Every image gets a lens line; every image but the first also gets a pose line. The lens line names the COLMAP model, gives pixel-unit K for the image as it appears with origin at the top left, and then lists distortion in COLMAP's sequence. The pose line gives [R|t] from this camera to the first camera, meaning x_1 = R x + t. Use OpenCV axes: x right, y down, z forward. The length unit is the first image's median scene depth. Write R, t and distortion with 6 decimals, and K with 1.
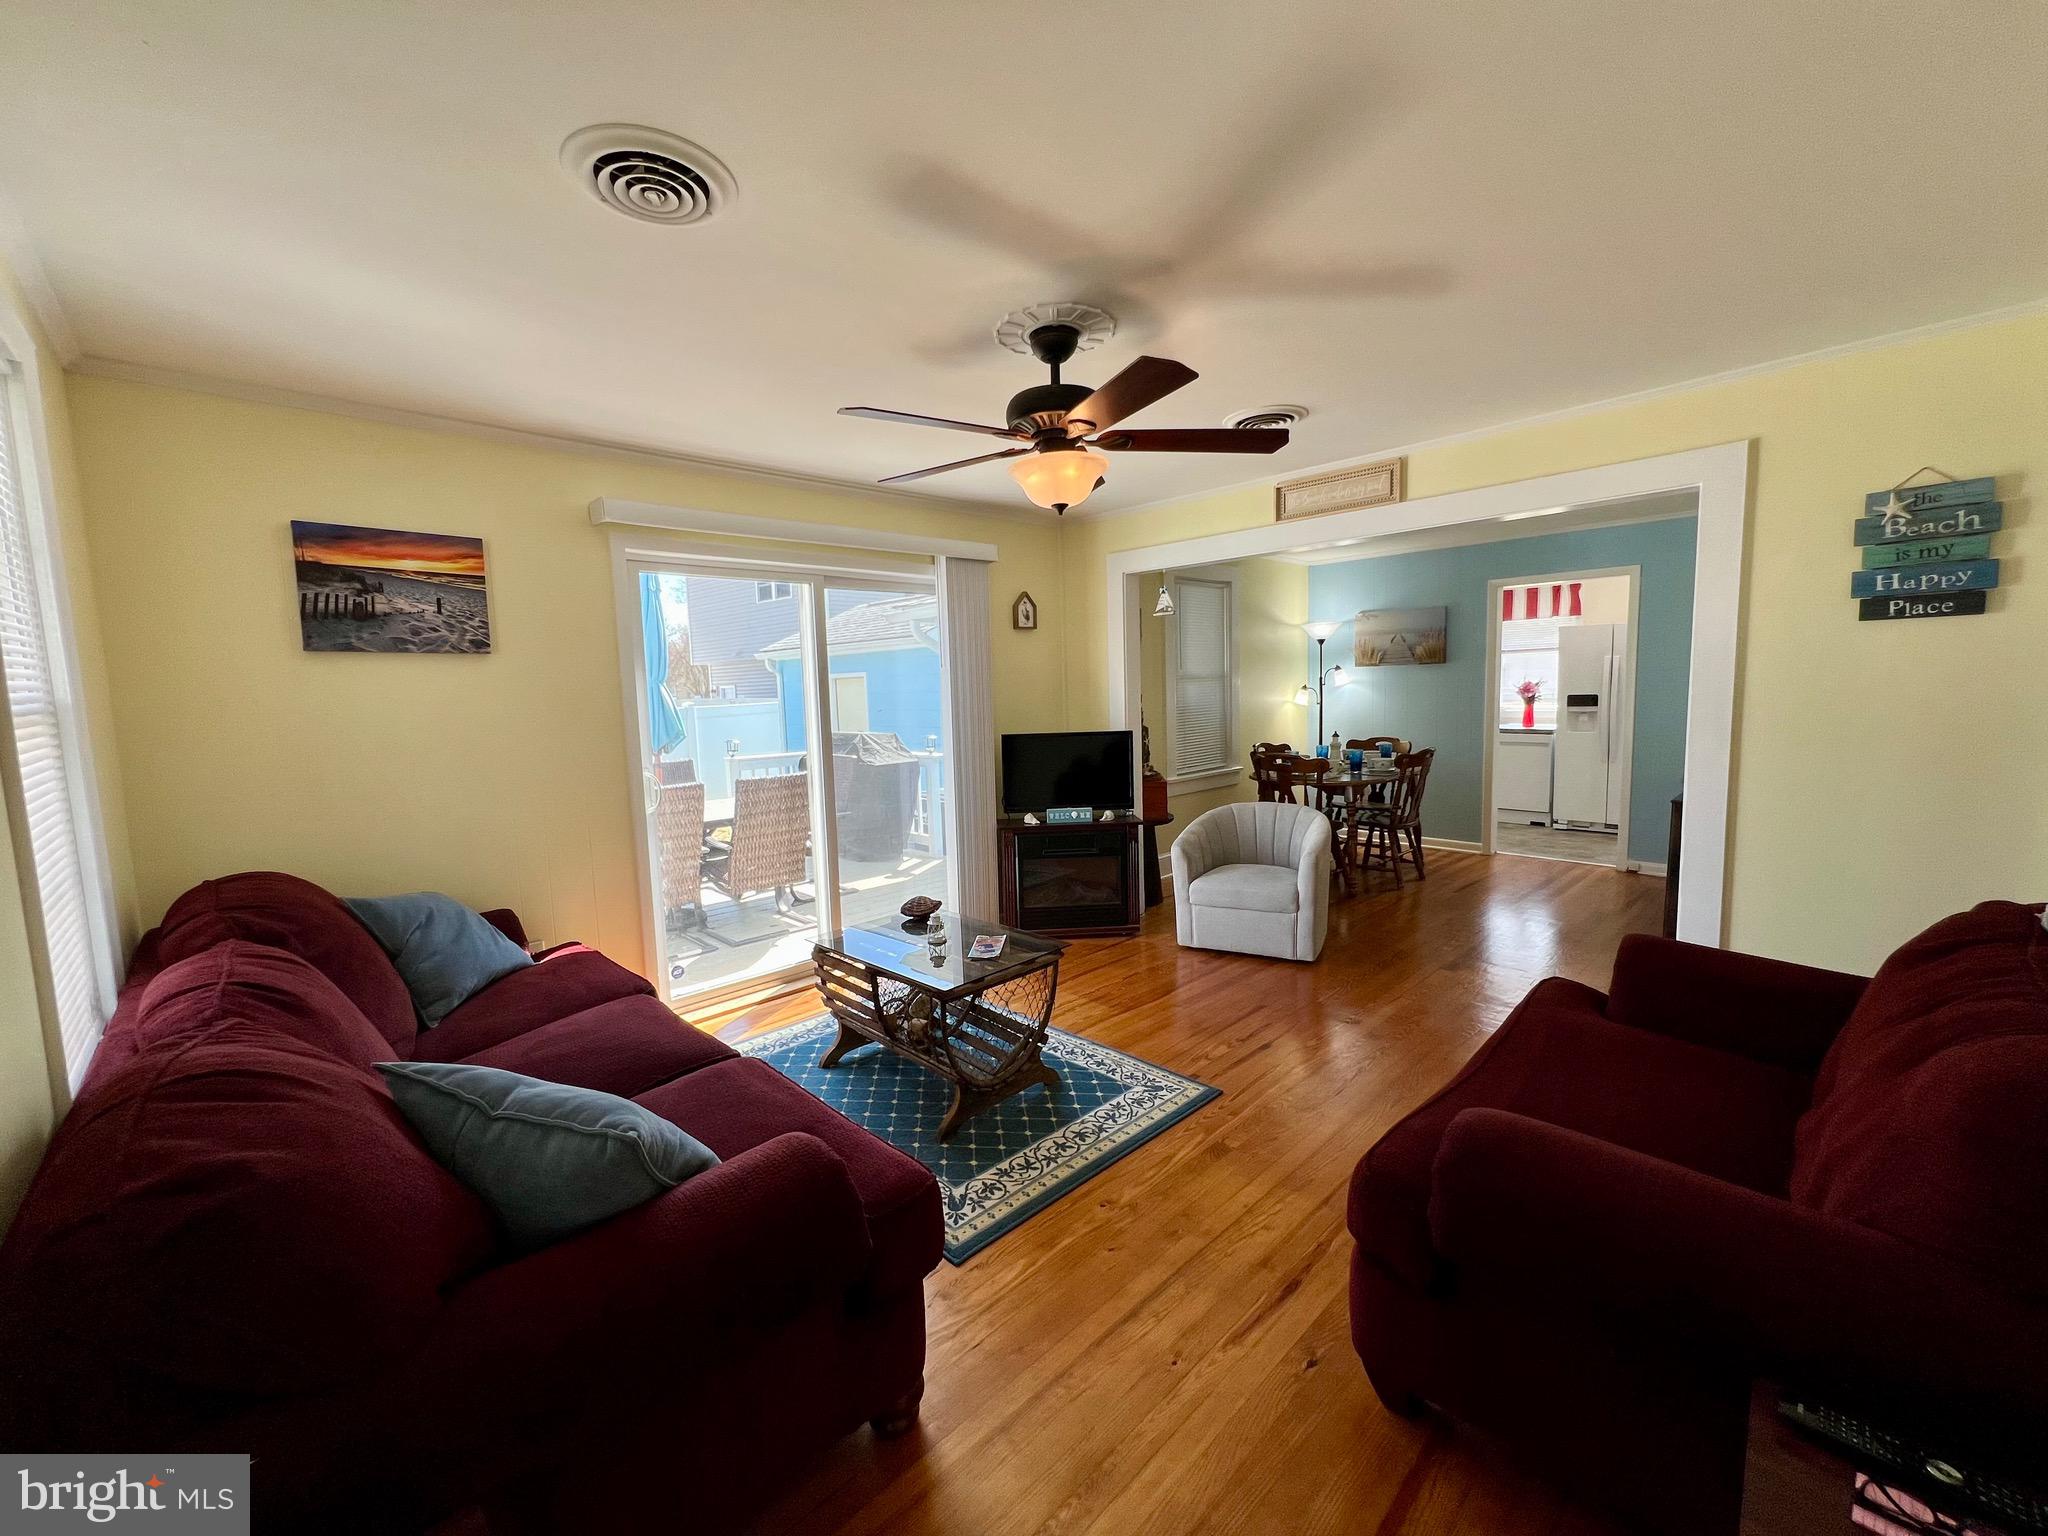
lens RADIAL K [[812.6, 0, 1024.3], [0, 812.6, 767.0], [0, 0, 1]] dist [-0.003760, 0.000416]
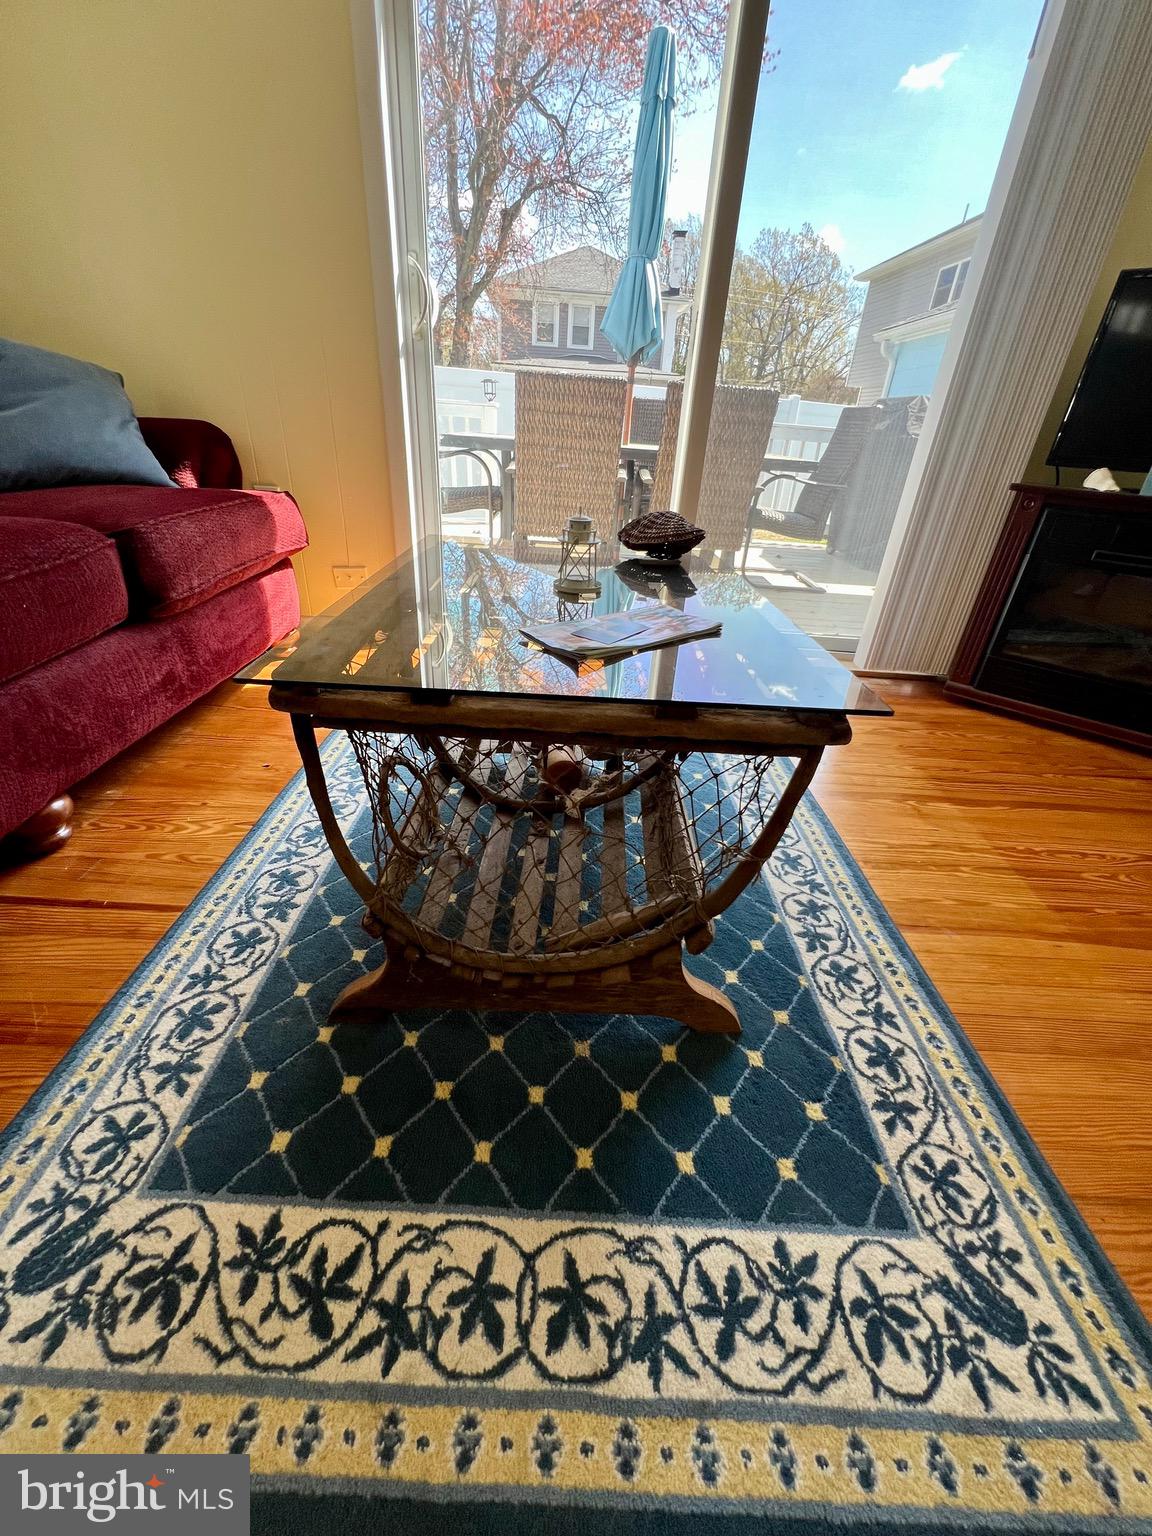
lens RADIAL K [[609.5, 0, 575.2], [0, 609.5, 769.0], [0, 0, 1]] dist [-0.003760, 0.000416]
pose [[0.707229, 0.407191, -0.577947, 0.065821], [-0.145133, 0.883690, 0.445004, 0.101738], [0.691927, -0.230840, 0.684068, 0.497234]]
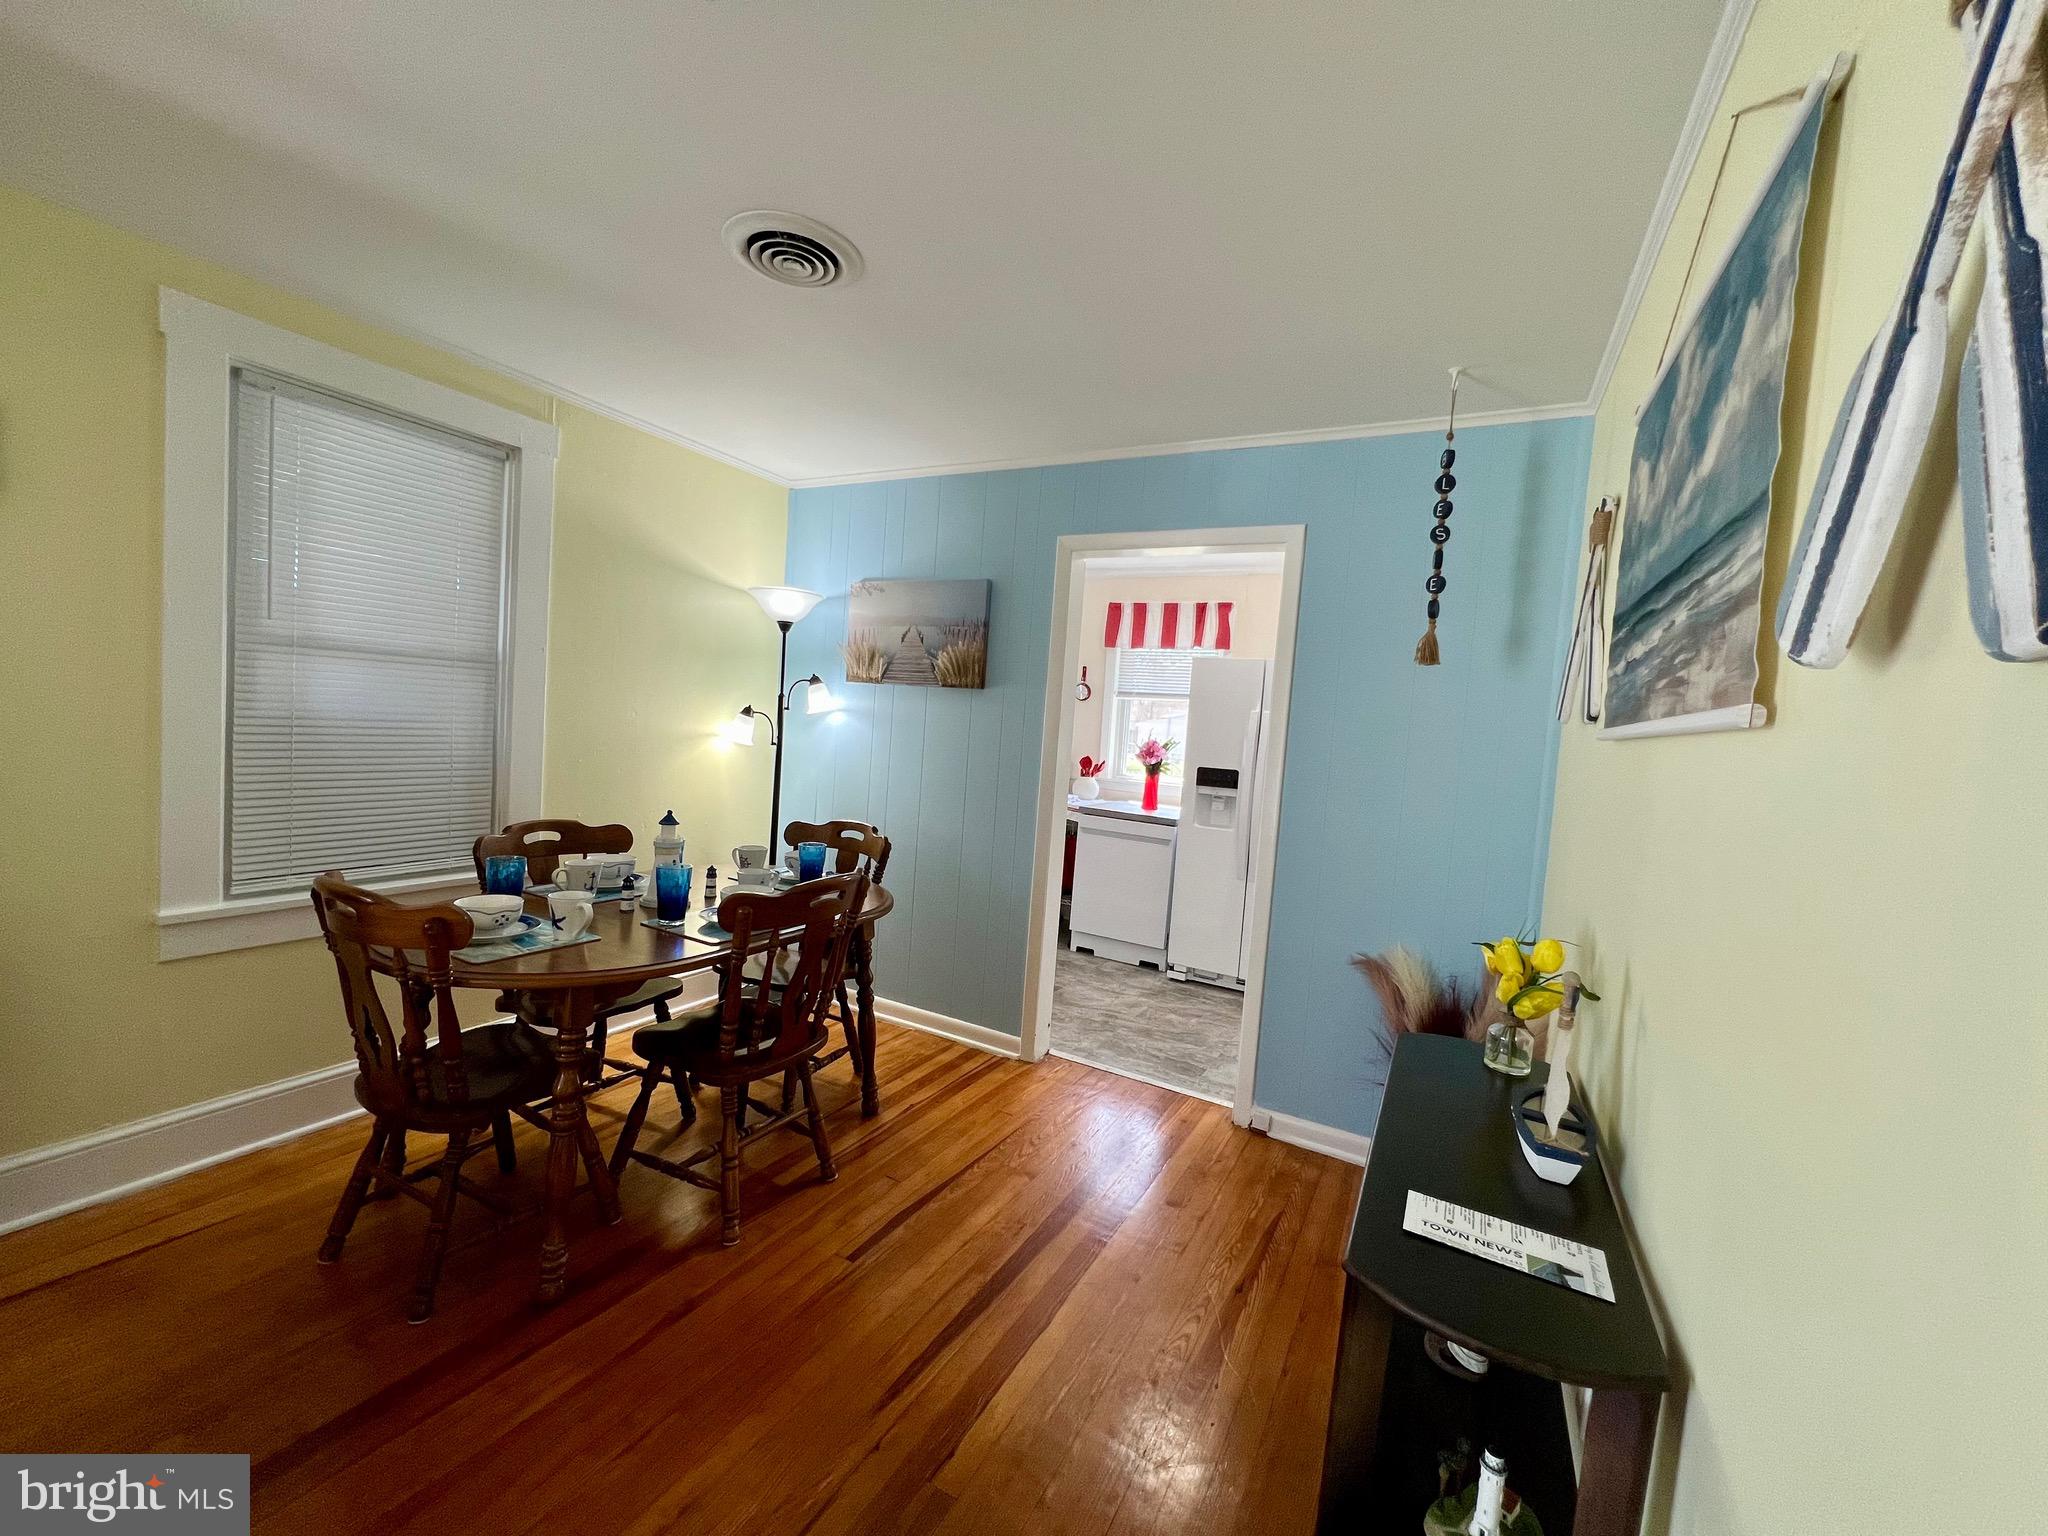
lens RADIAL K [[812.6, 0, 1023.4], [0, 812.6, 765.7], [0, 0, 1]] dist [-0.003760, 0.000416]
pose [[0.947584, 0.082771, 0.308599, 0.550864], [-0.070312, 0.996205, -0.051296, -0.075710], [-0.311673, 0.026909, 0.949808, 0.706164]]
